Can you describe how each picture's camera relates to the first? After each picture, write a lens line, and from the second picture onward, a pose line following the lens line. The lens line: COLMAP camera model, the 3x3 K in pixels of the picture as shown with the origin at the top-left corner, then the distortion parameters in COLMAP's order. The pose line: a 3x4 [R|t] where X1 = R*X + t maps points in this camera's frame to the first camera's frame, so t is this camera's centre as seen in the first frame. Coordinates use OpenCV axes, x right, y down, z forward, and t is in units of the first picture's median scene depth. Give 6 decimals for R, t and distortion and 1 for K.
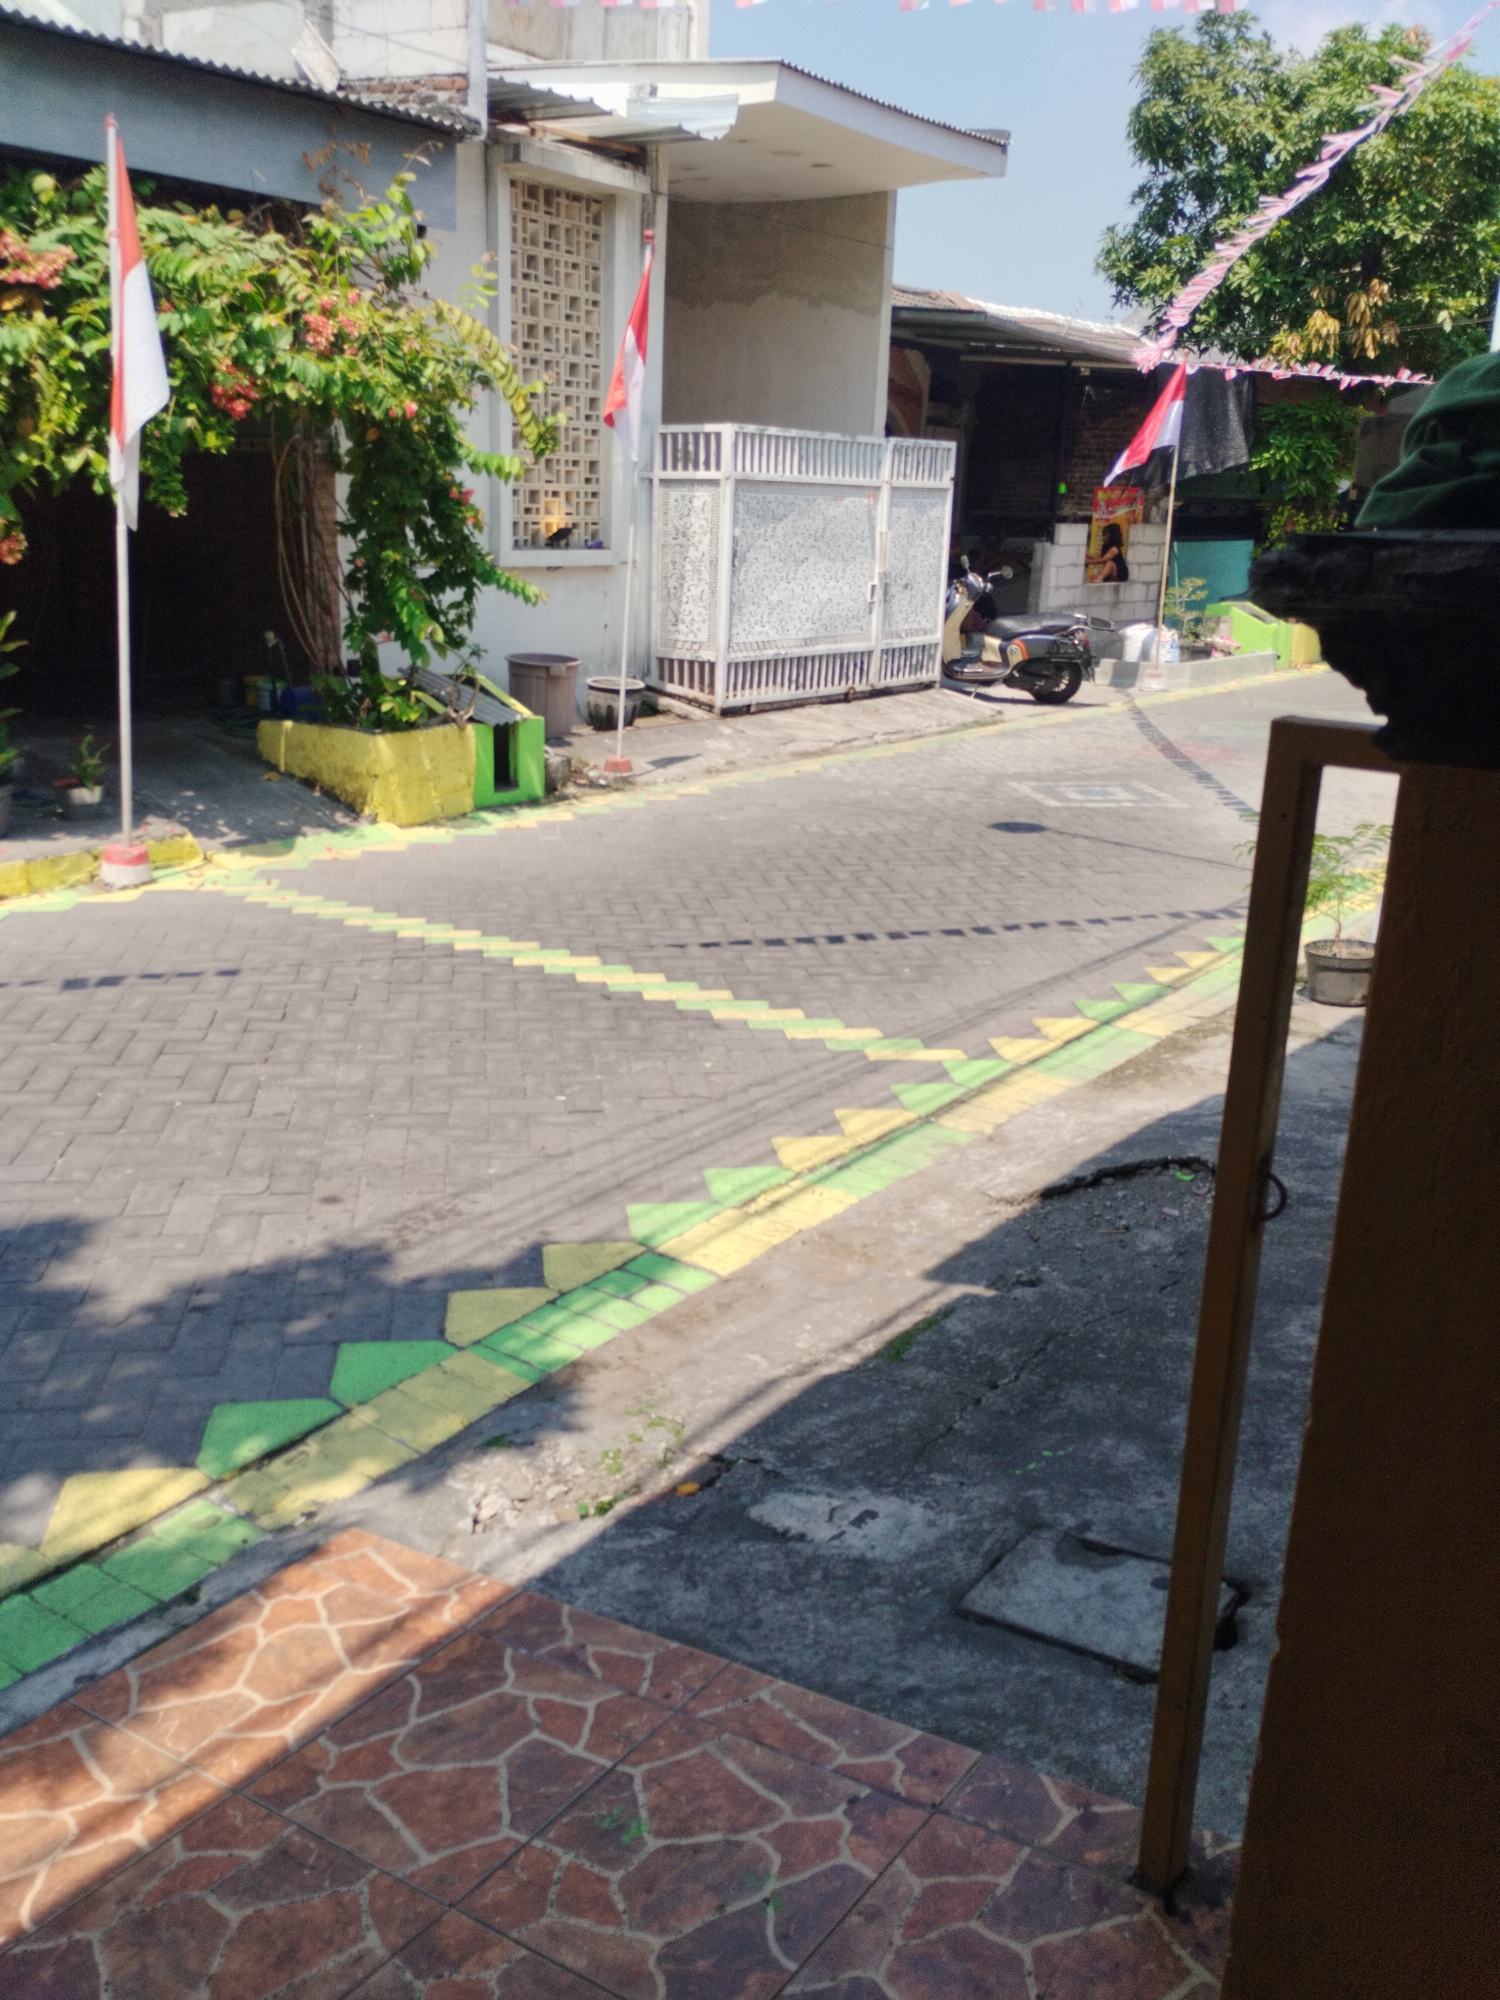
lens RADIAL K [[1638.6, 0, 783.1], [0, 1638.6, 993.8], [0, 0, 1]] dist [0.002727, 0.000338]
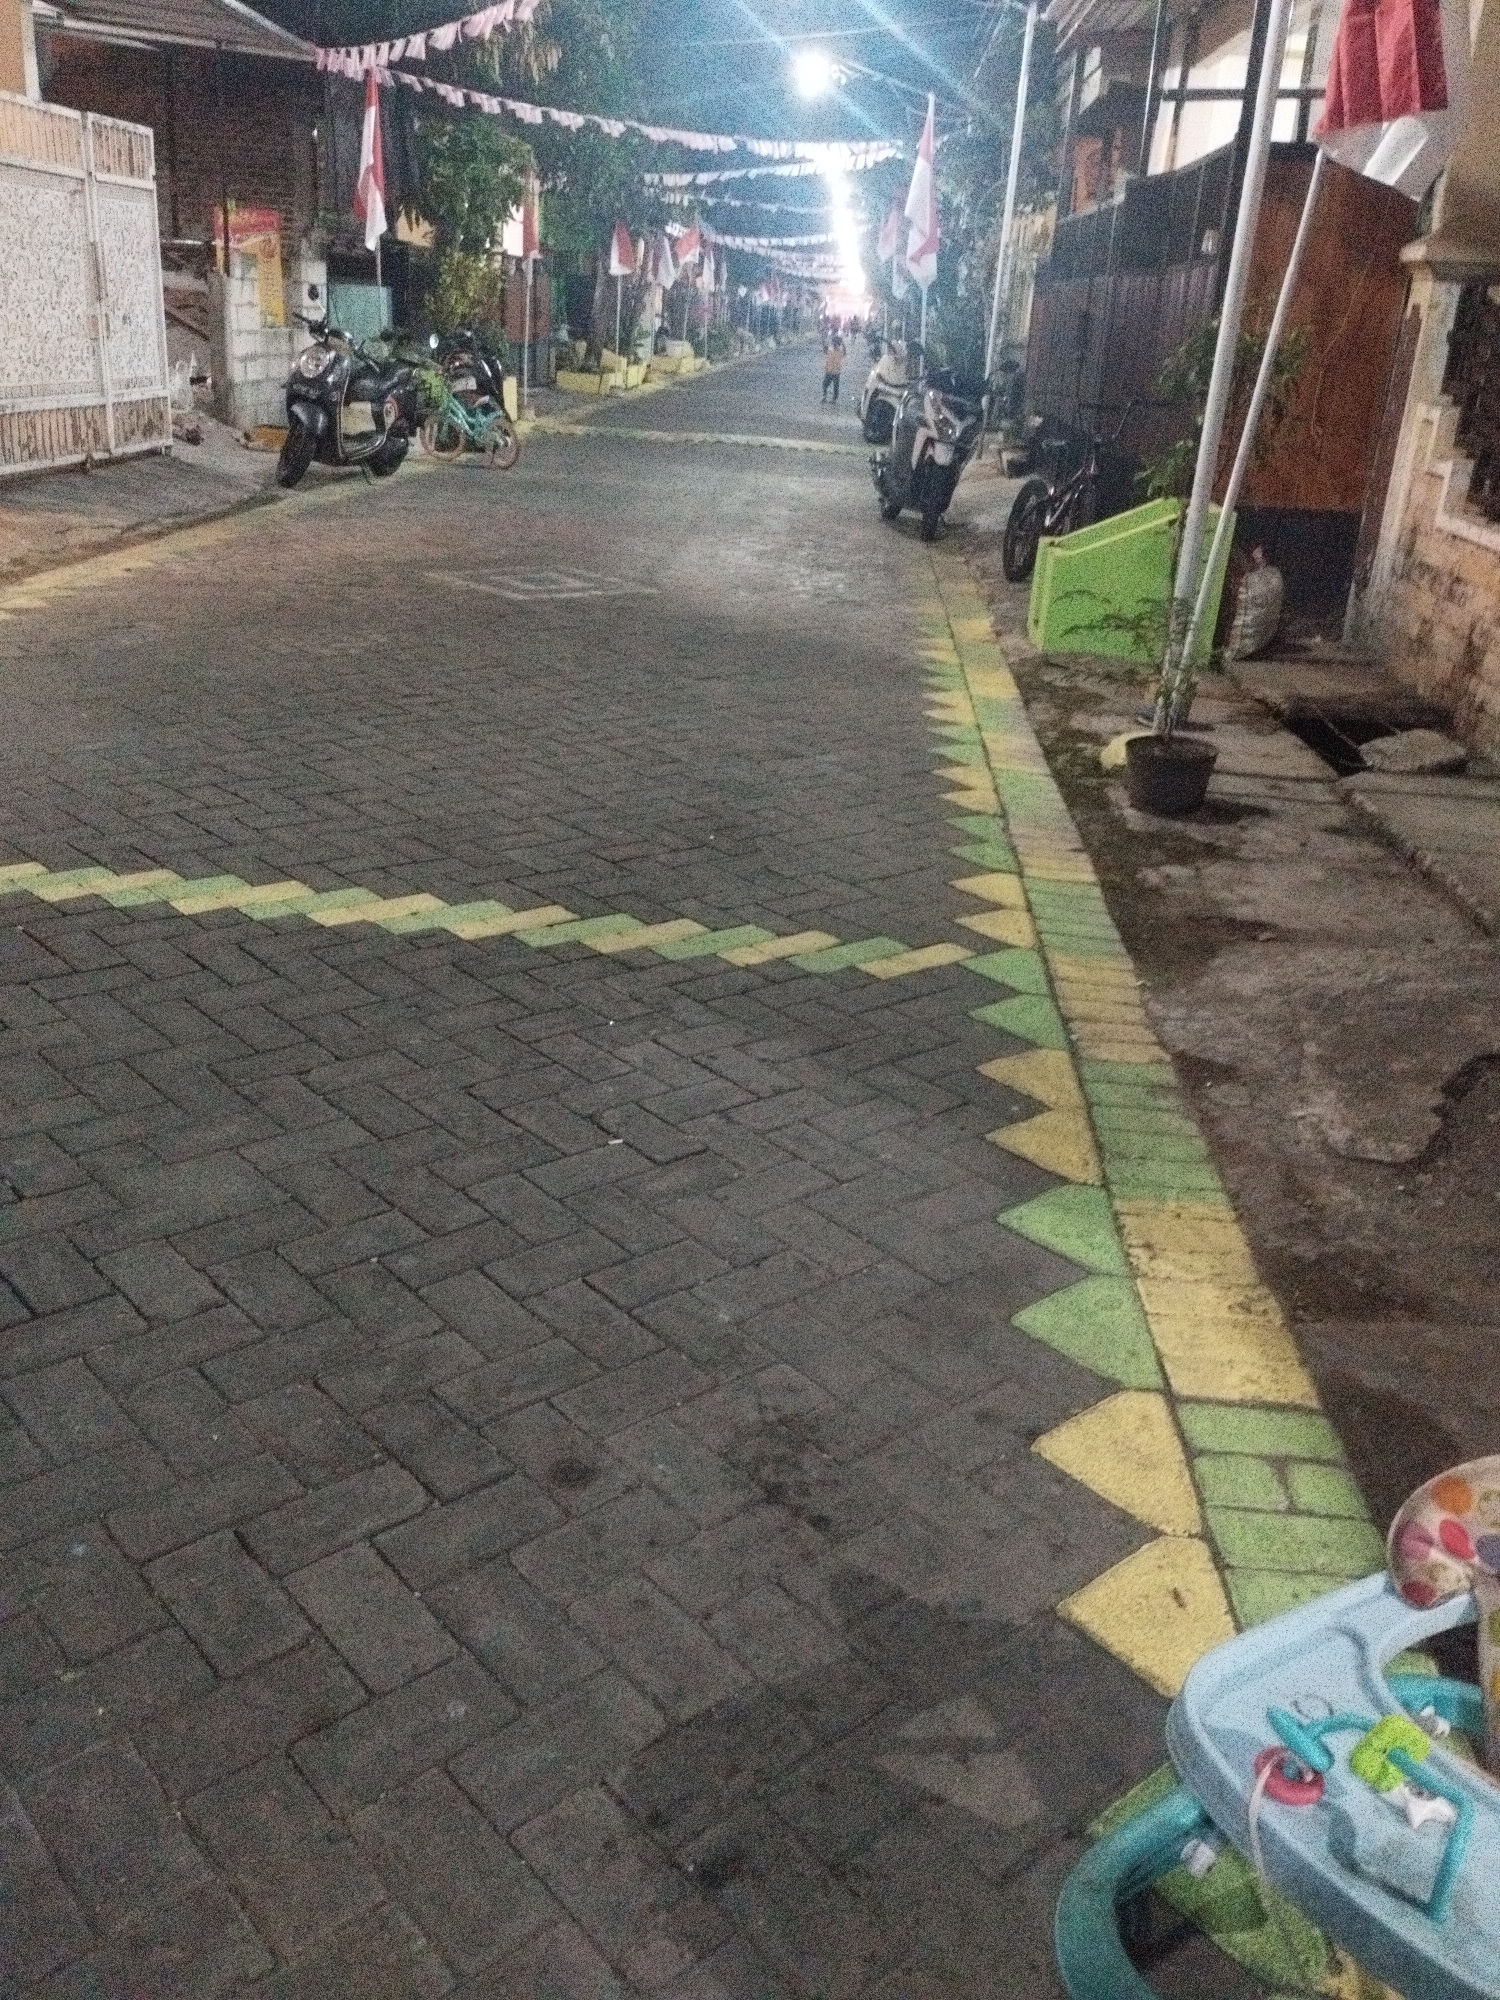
lens RADIAL K [[1638.6, 0, 783.1], [0, 1638.6, 993.8], [0, 0, 1]] dist [0.002727, 0.000338]
pose [[0.827157, -0.180869, 0.532069, -0.317422], [0.111295, 0.980762, 0.160375, -0.063168], [-0.550840, -0.073439, 0.831373, 0.381799]]
